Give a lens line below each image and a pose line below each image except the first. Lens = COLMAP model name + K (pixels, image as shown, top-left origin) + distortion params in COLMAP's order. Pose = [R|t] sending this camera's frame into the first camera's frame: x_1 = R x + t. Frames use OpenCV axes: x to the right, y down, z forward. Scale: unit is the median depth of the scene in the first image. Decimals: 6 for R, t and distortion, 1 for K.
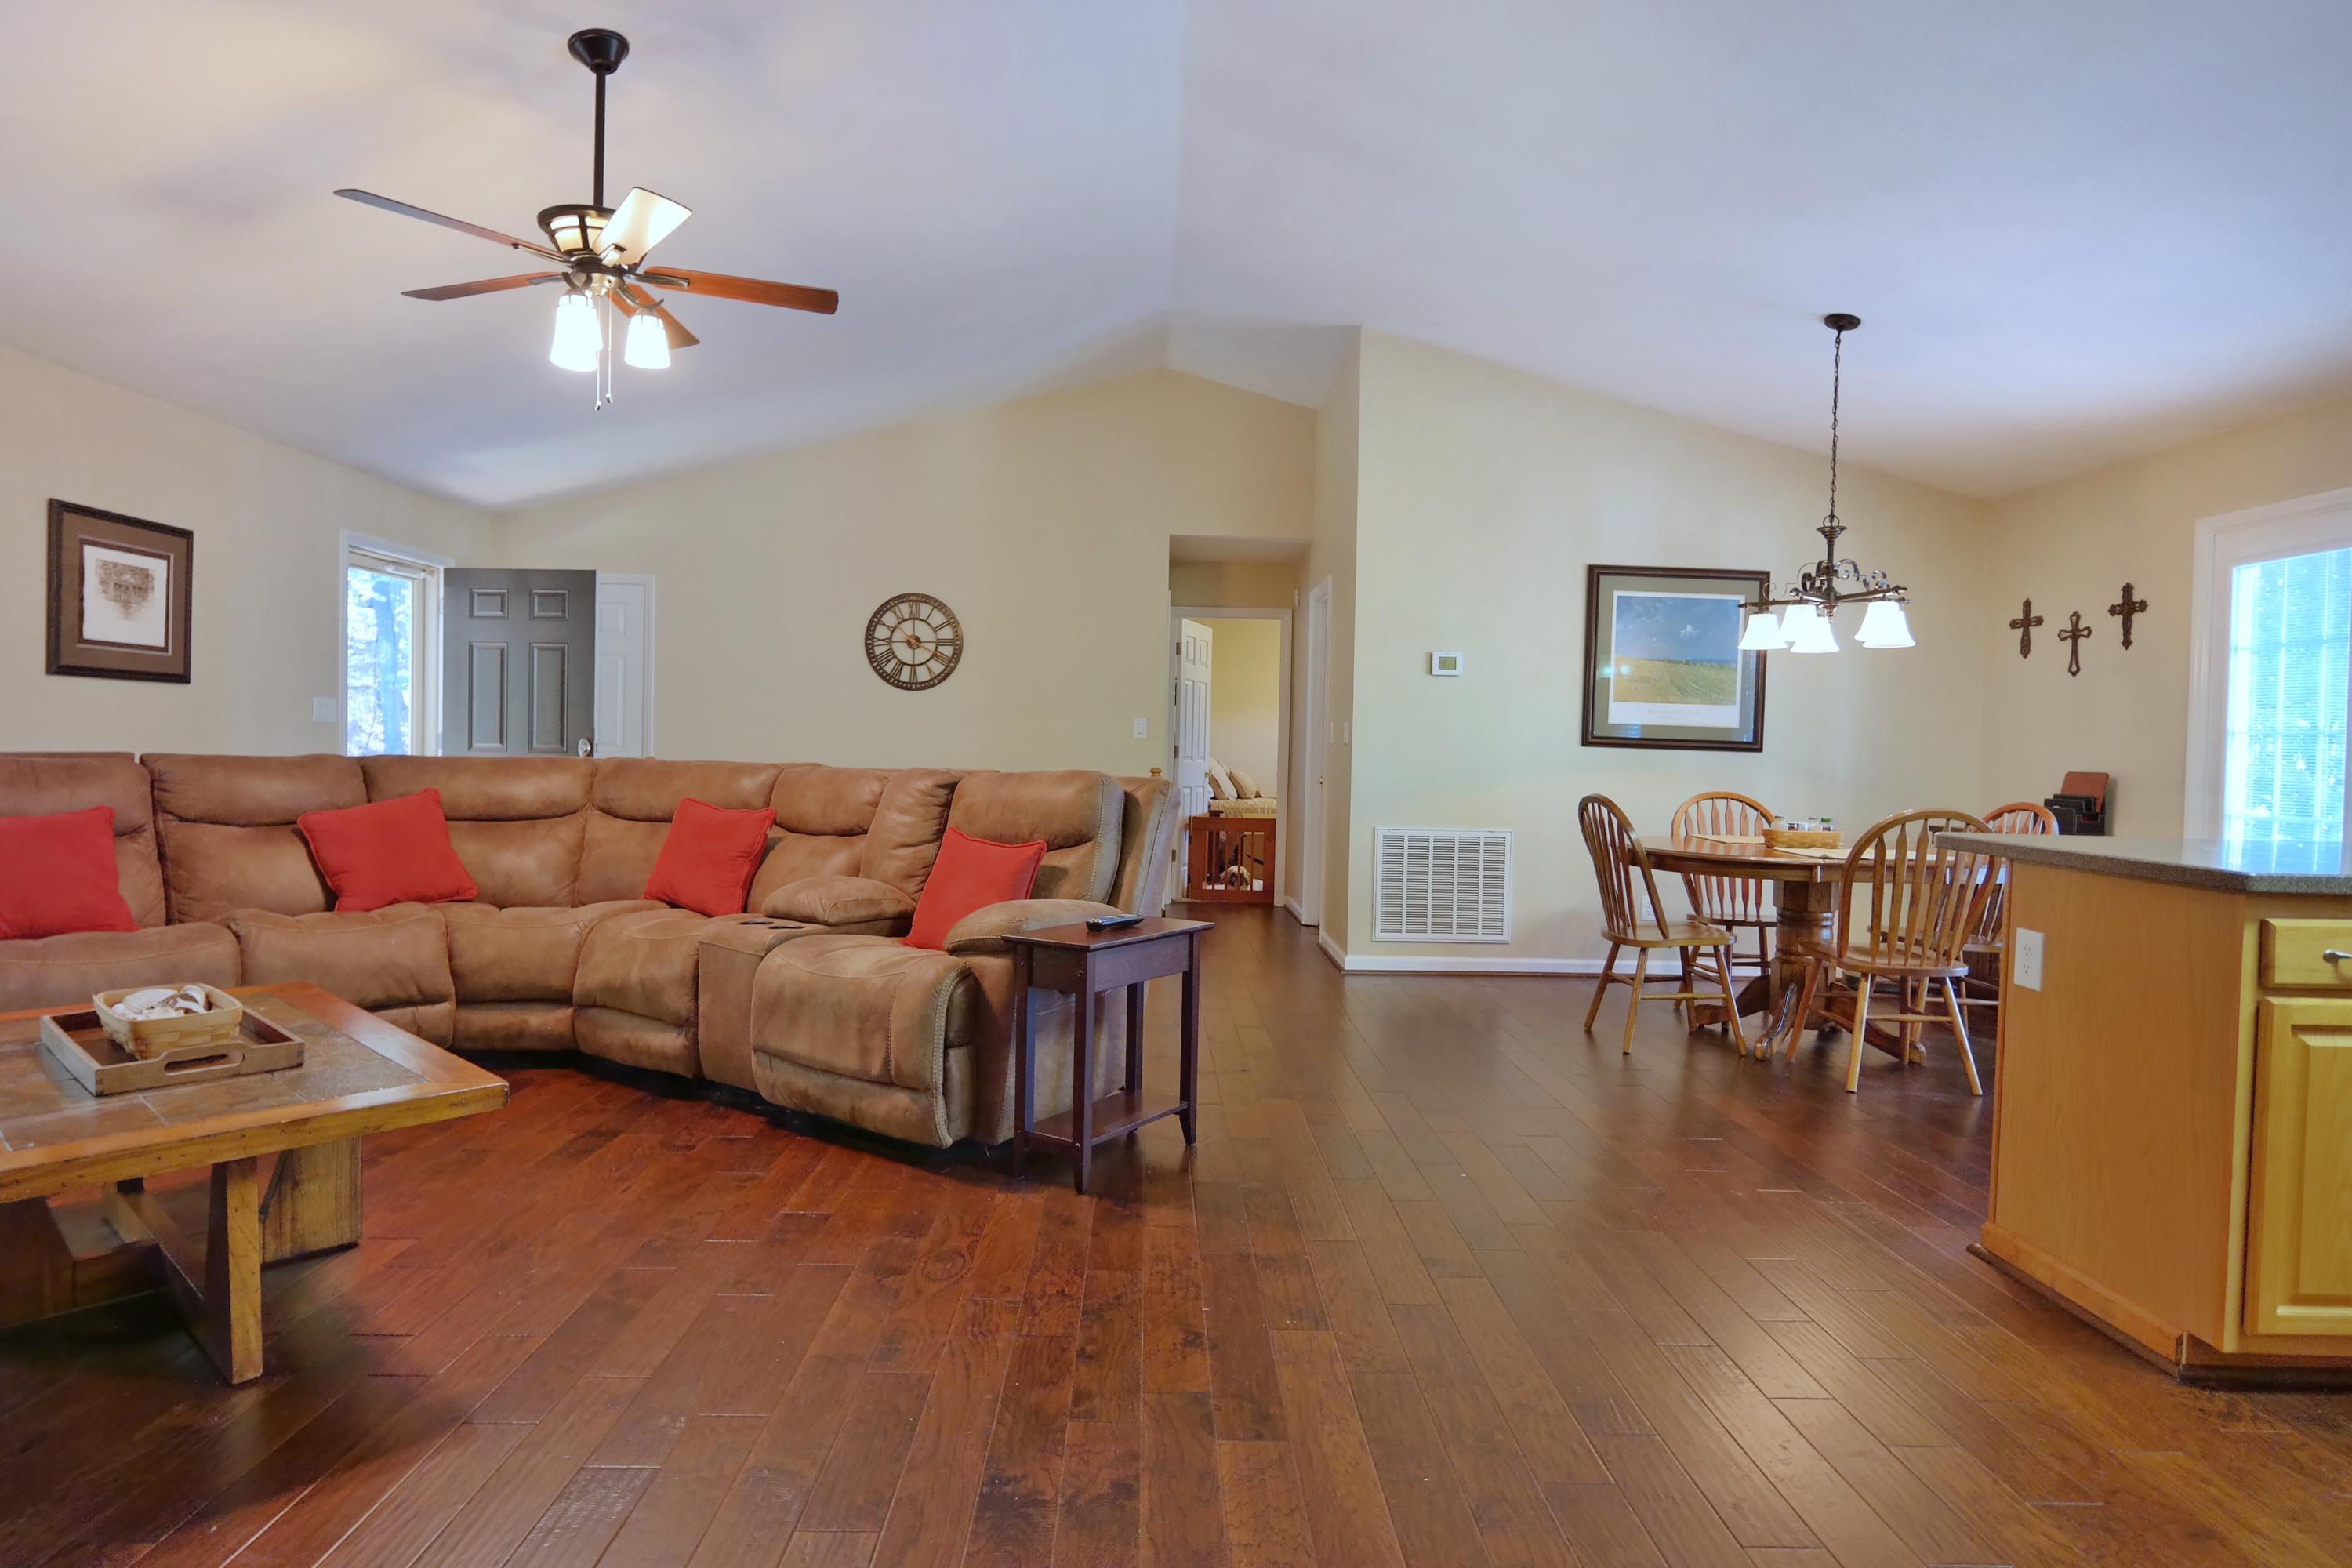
lens RADIAL K [[1318.3, 0, 1130.4], [0, 1318.3, 778.2], [0, 0, 1]] dist [-0.008212, 0.011547]
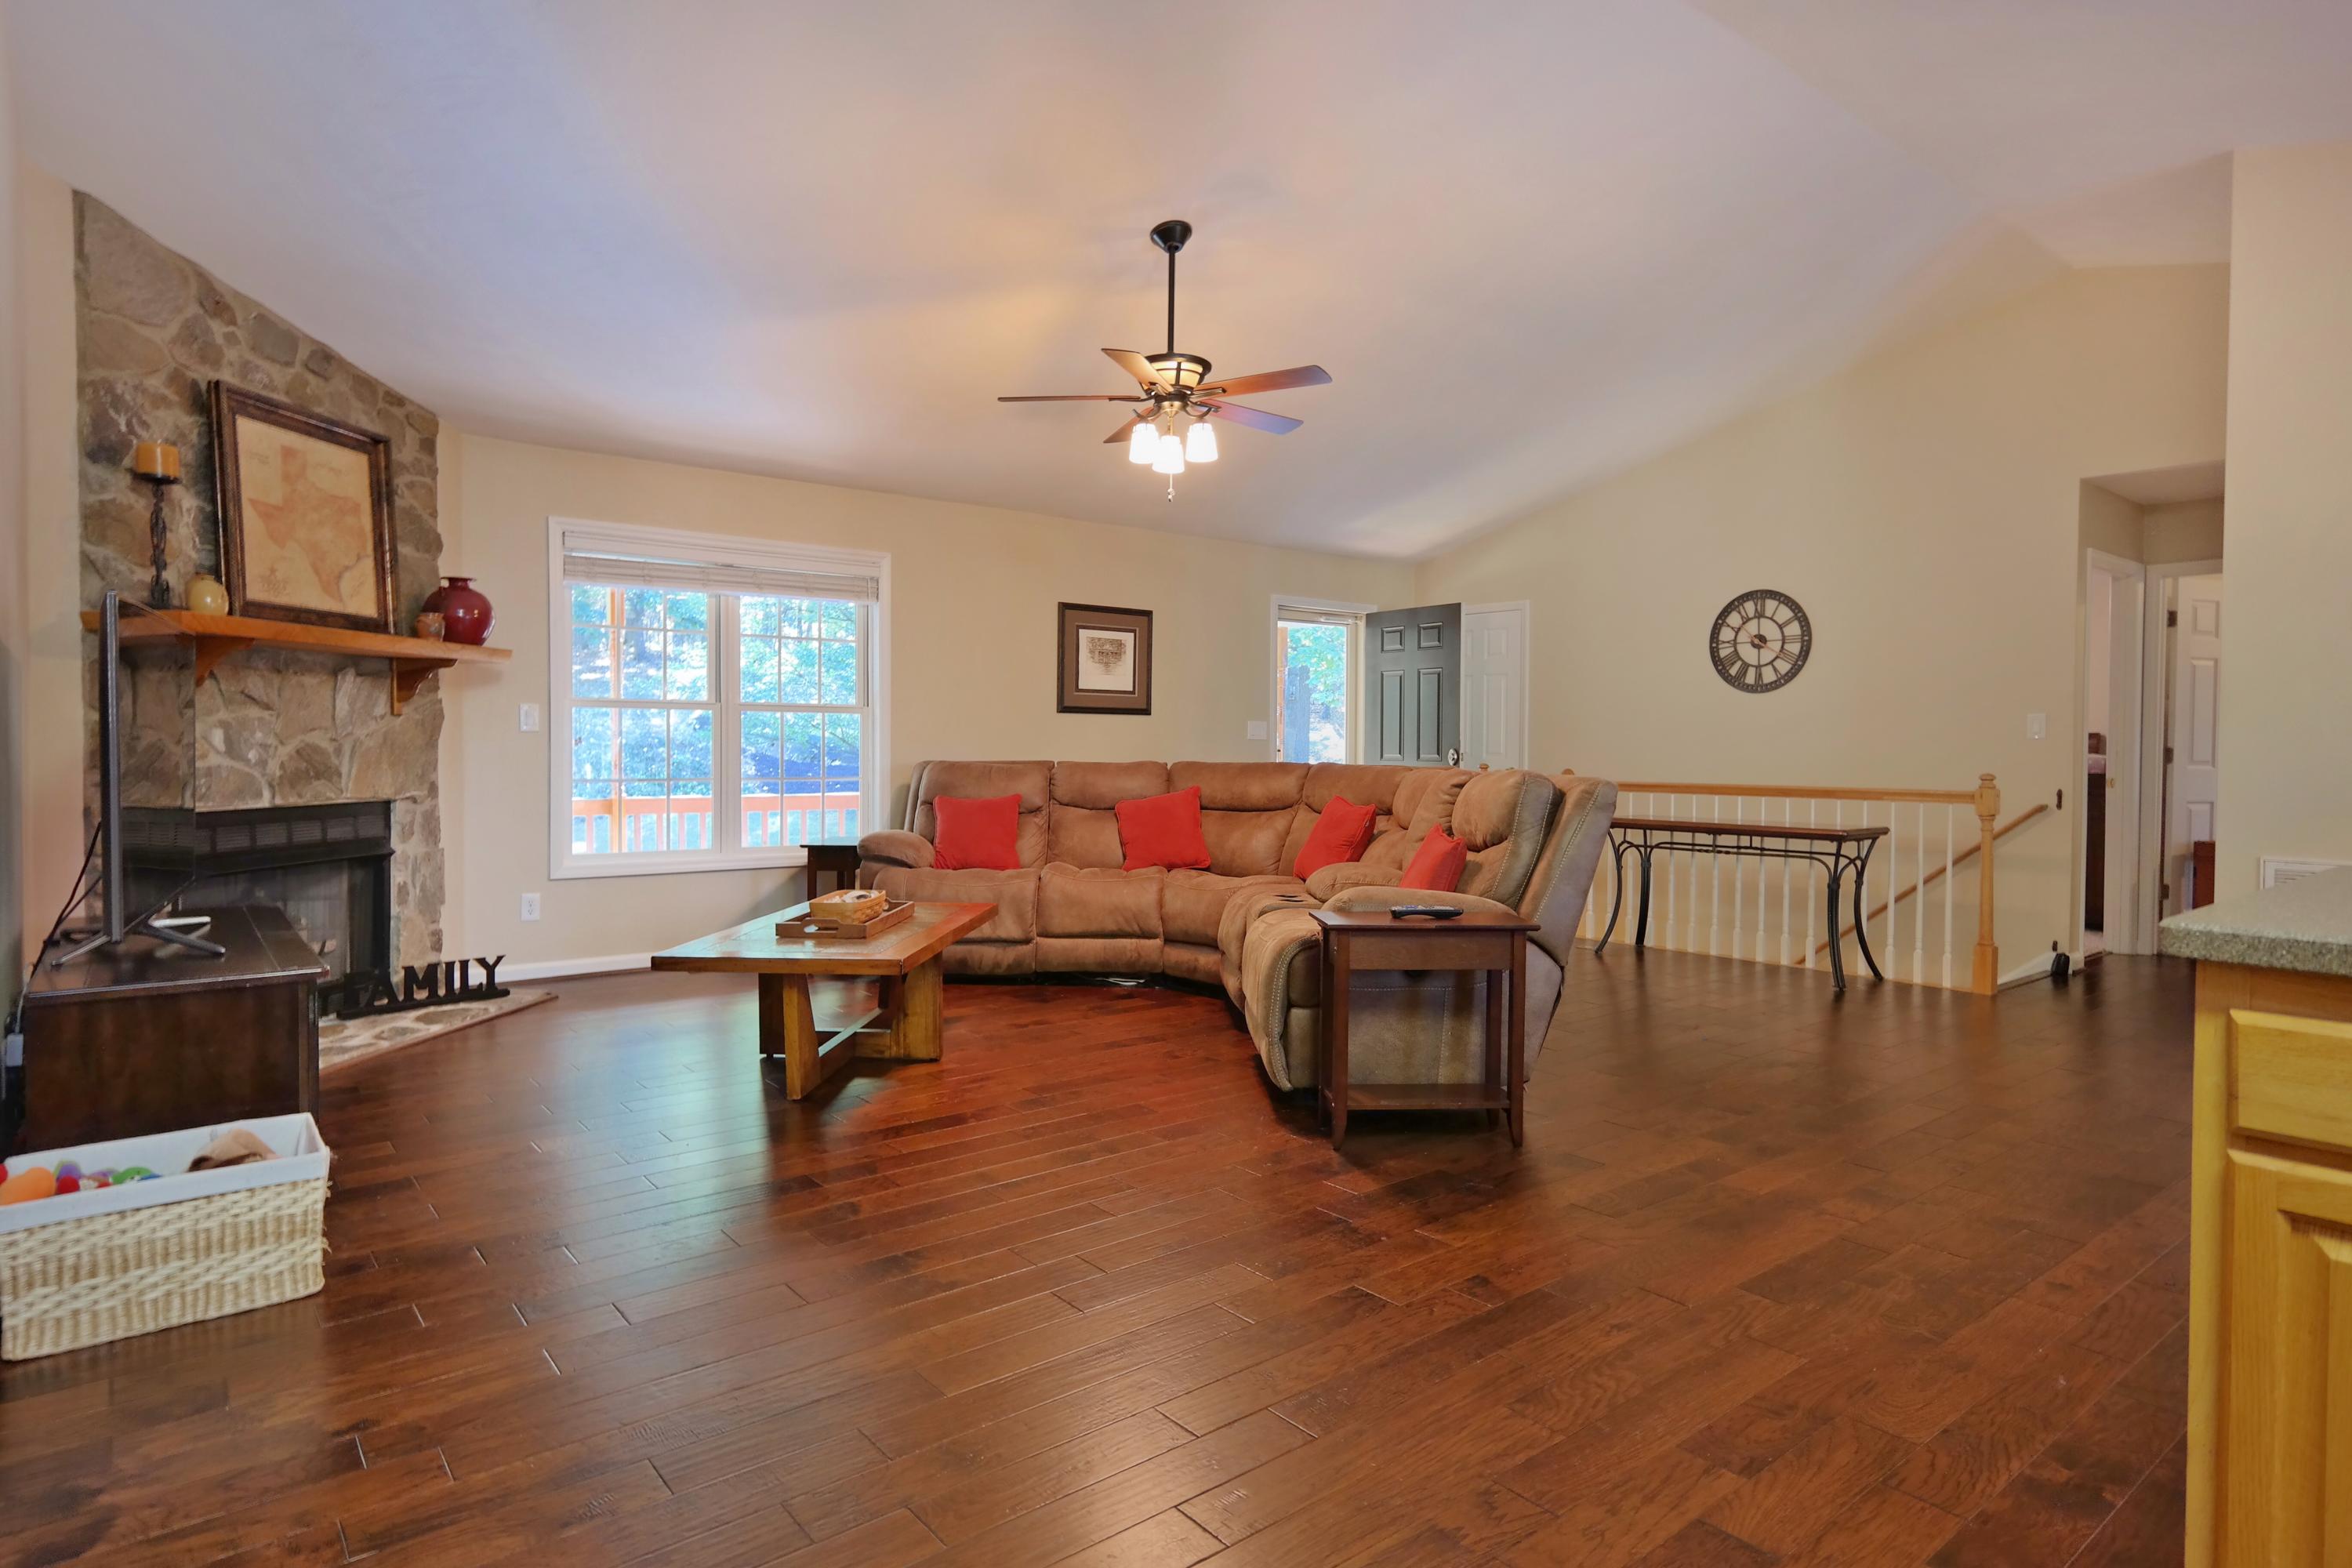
lens RADIAL K [[1318.3, 0, 1166.1], [0, 1318.3, 781.1], [0, 0, 1]] dist [-0.008212, 0.011547]
pose [[0.600635, 0.003681, -0.799515, 0.527335], [-0.011531, 0.999925, -0.004058, 0.008383], [0.799440, 0.011657, 0.600633, 0.151996]]
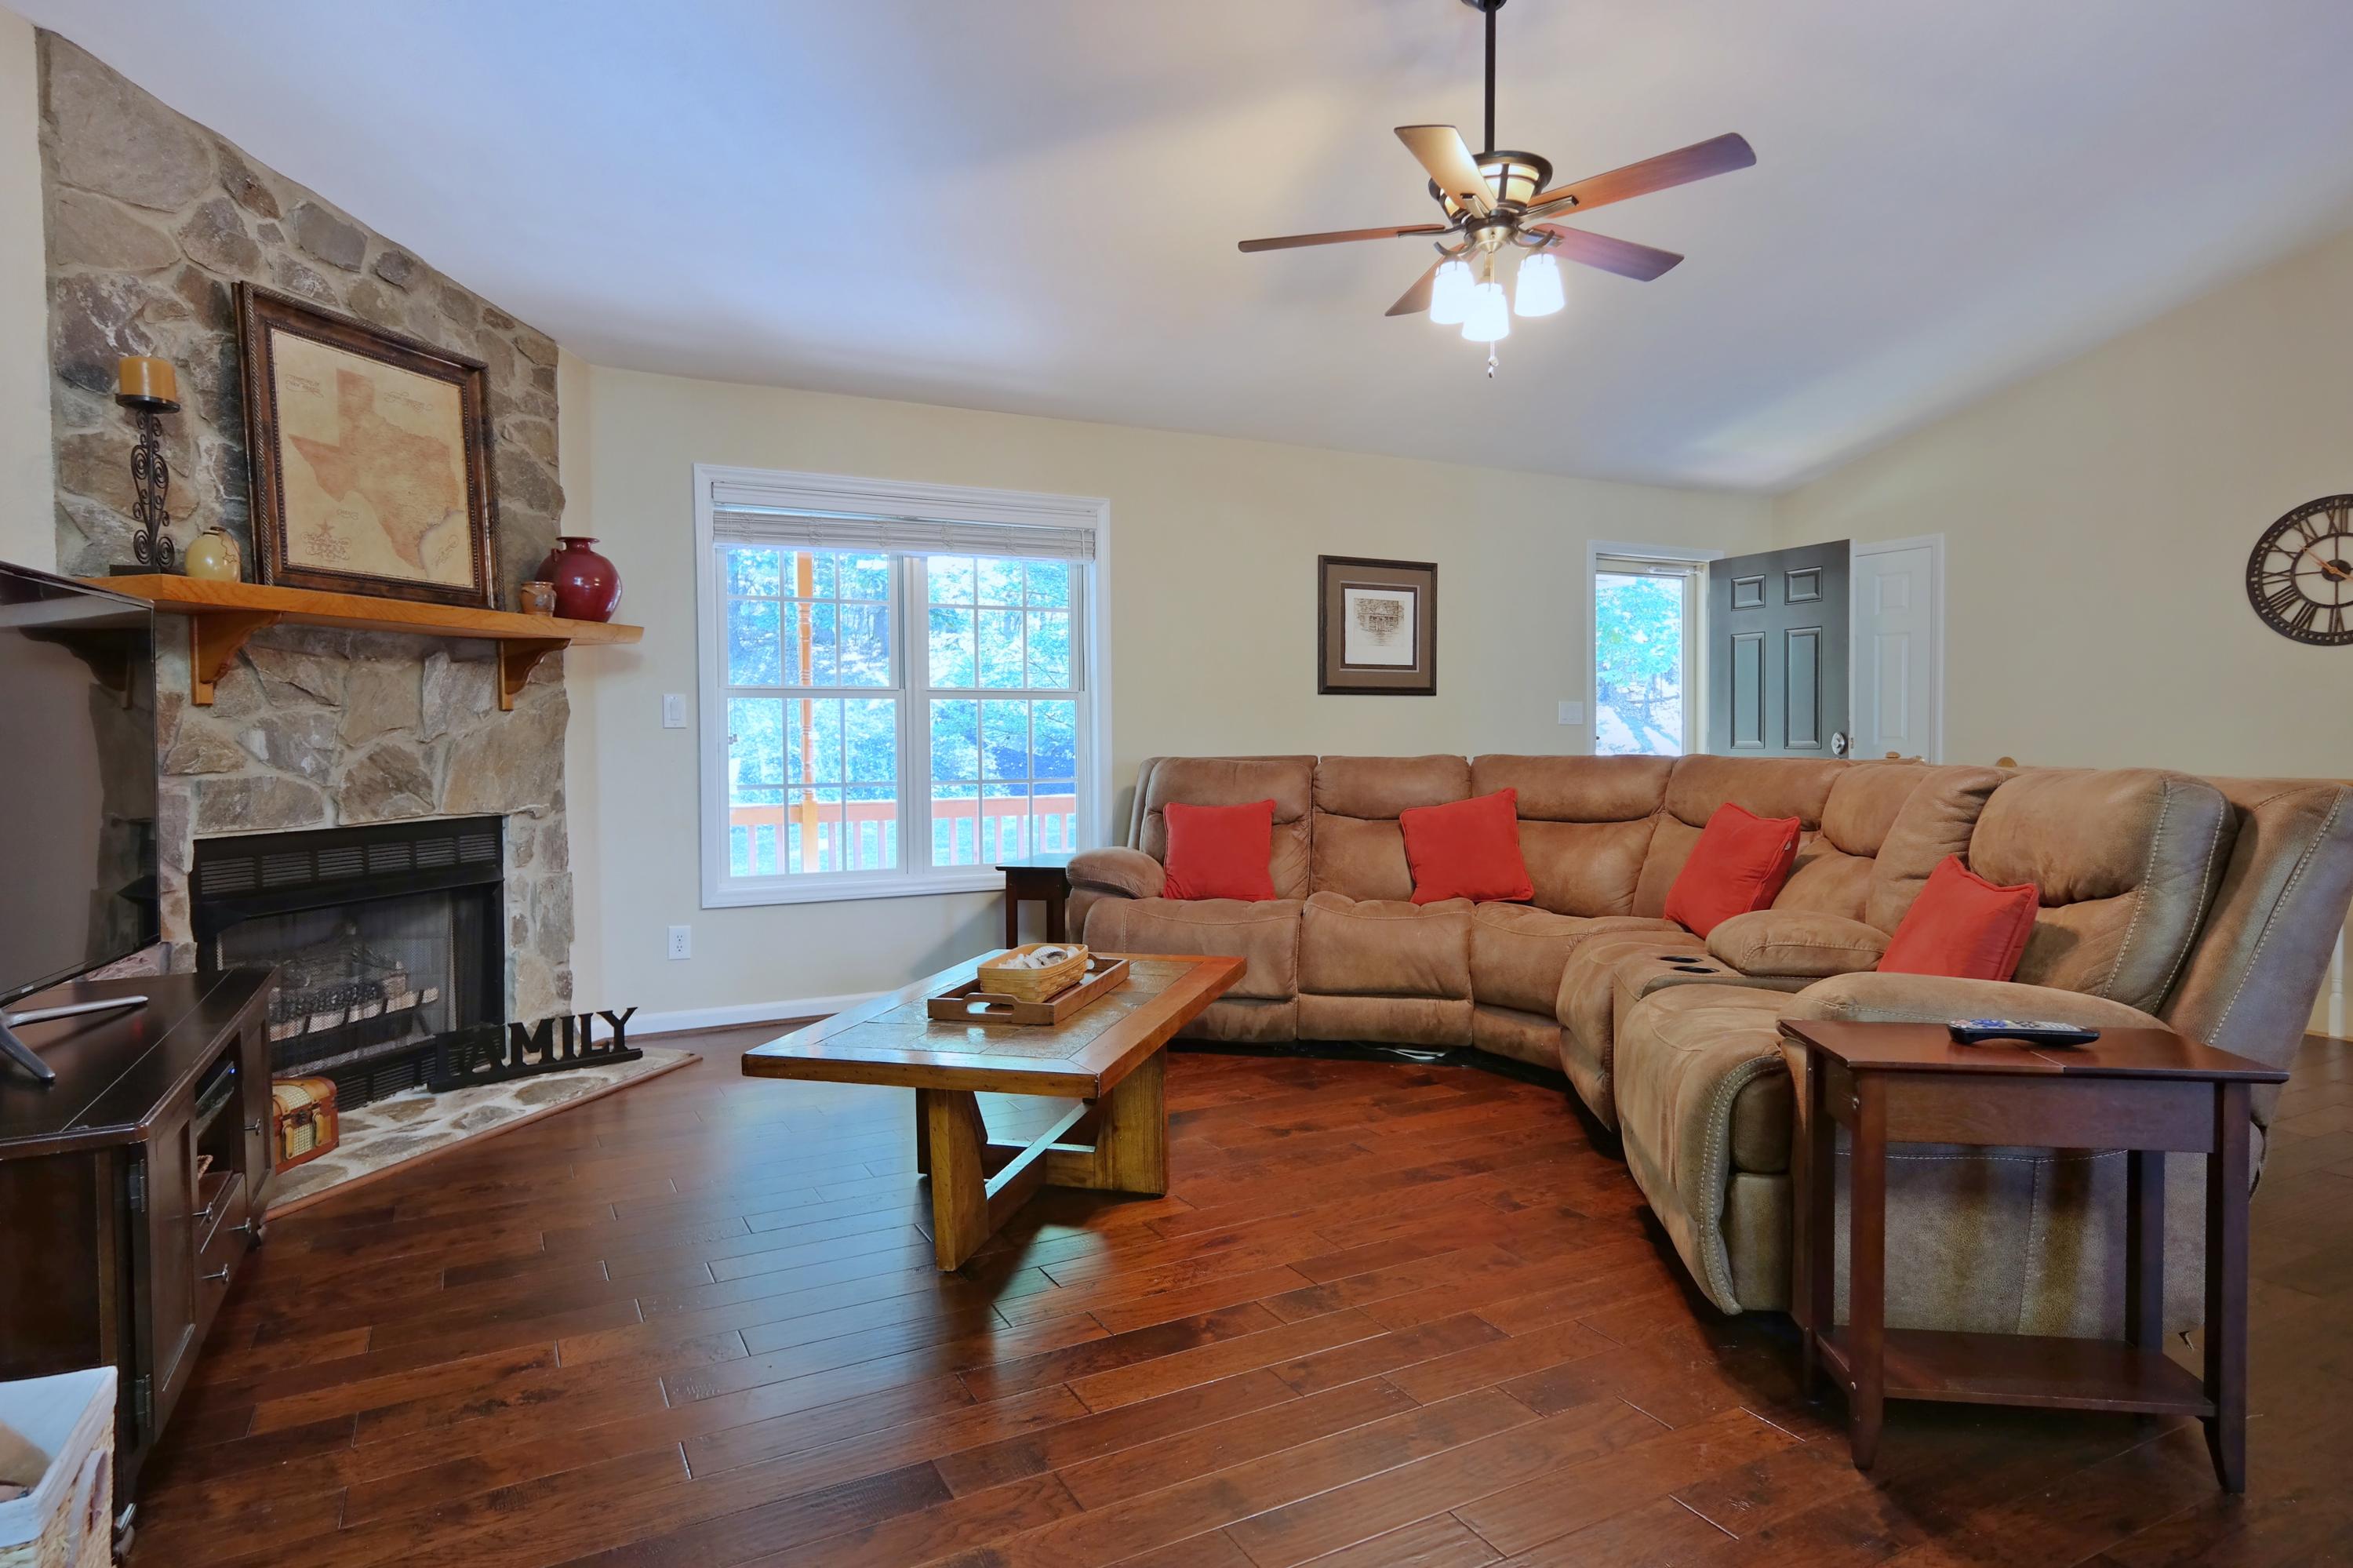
lens RADIAL K [[1318.9, 0, 1185.5], [0, 1318.9, 779.2], [0, 0, 1]] dist [-0.008212, 0.011547]
pose [[0.454135, 0.004965, -0.890919, 0.250619], [-0.002389, 0.999988, 0.004355, -0.002639], [0.890929, 0.000151, 0.454142, 0.310583]]
